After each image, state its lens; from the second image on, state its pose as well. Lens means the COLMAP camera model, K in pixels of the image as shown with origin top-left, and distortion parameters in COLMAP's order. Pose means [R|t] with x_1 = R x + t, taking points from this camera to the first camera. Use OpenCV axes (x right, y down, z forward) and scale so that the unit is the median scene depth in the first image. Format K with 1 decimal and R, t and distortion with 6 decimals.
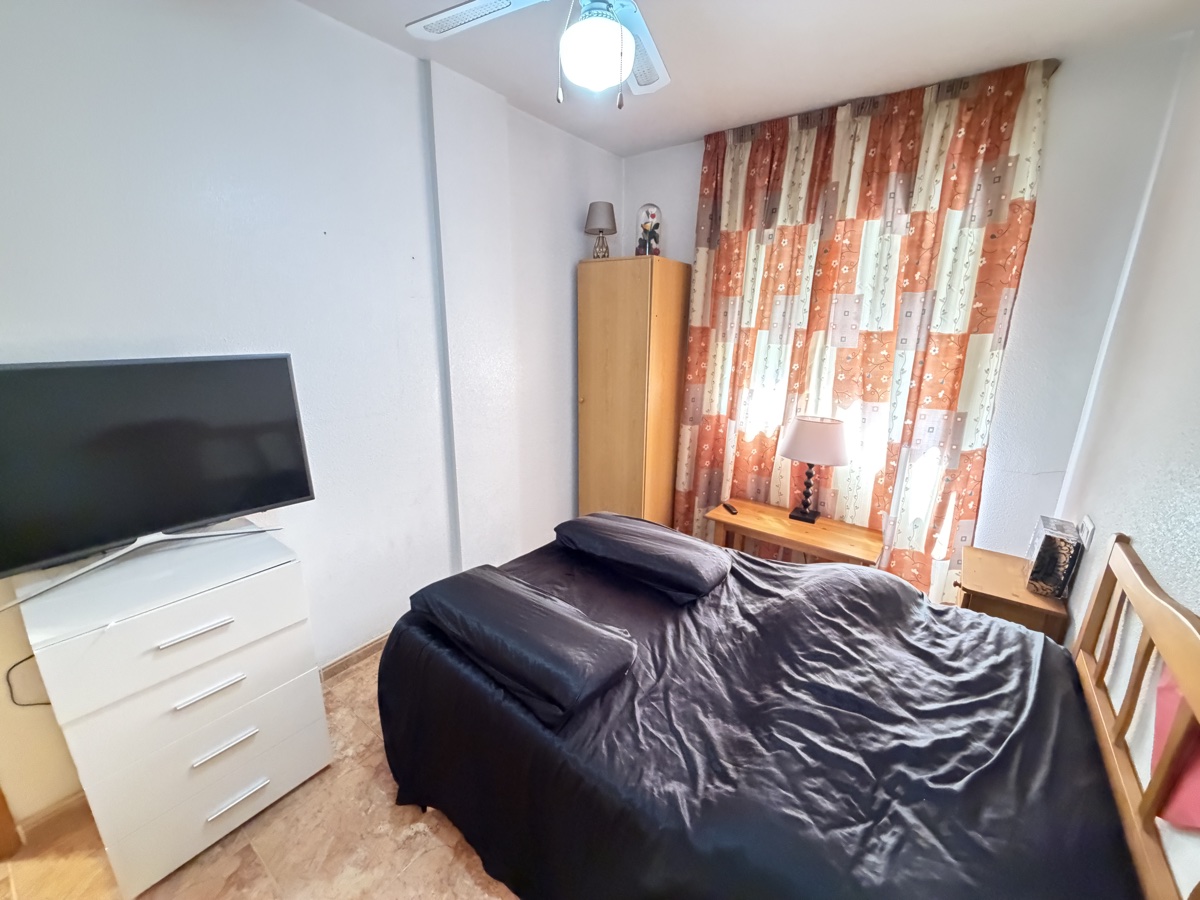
lens RADIAL K [[478.3, 0, 597.7], [0, 478.3, 452.0], [0, 0, 1]] dist [0.001901, -0.000077]
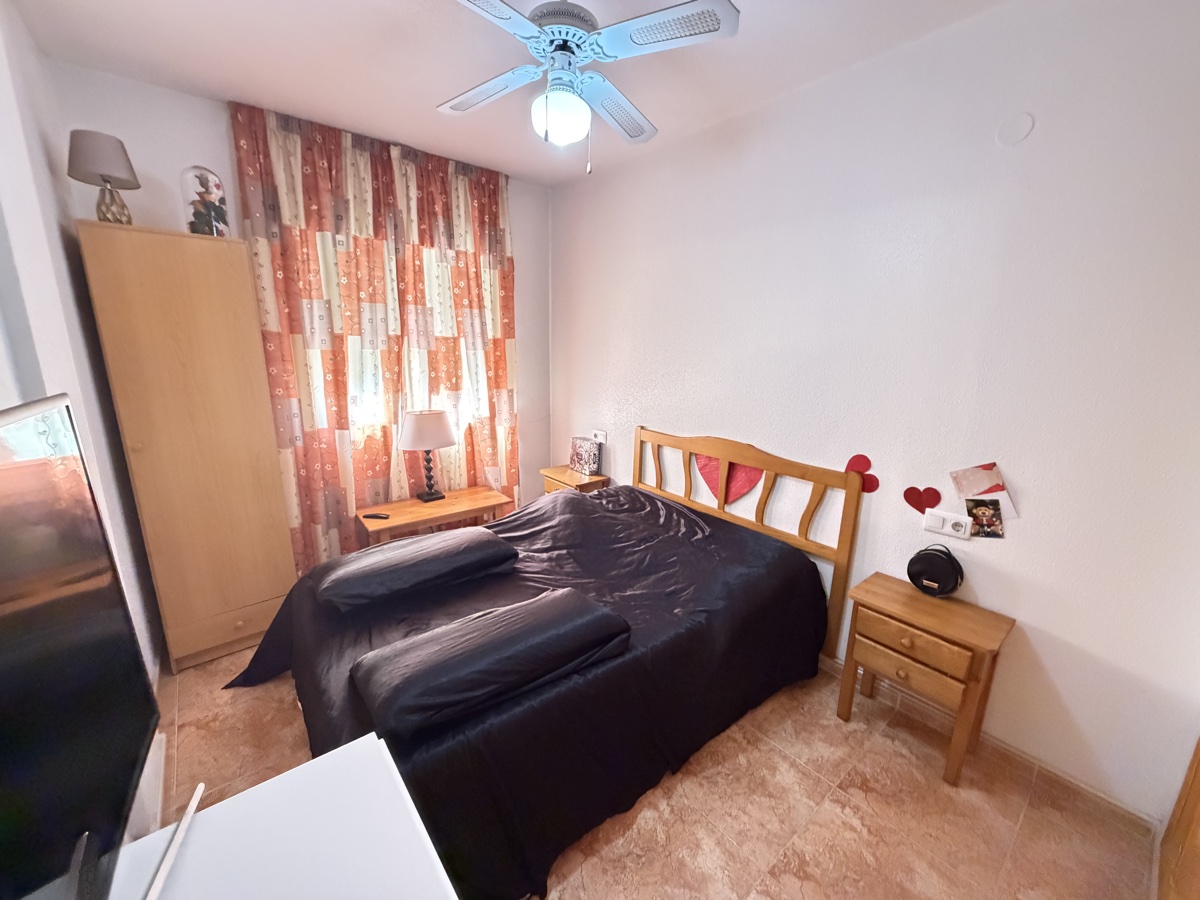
lens RADIAL K [[478.3, 0, 597.7], [0, 478.3, 452.0], [0, 0, 1]] dist [0.001901, -0.000077]
pose [[0.228217, -0.229154, 0.946258, -0.632411], [0.238931, 0.955368, 0.173736, -0.085705], [-0.943837, 0.186441, 0.272784, 0.334527]]
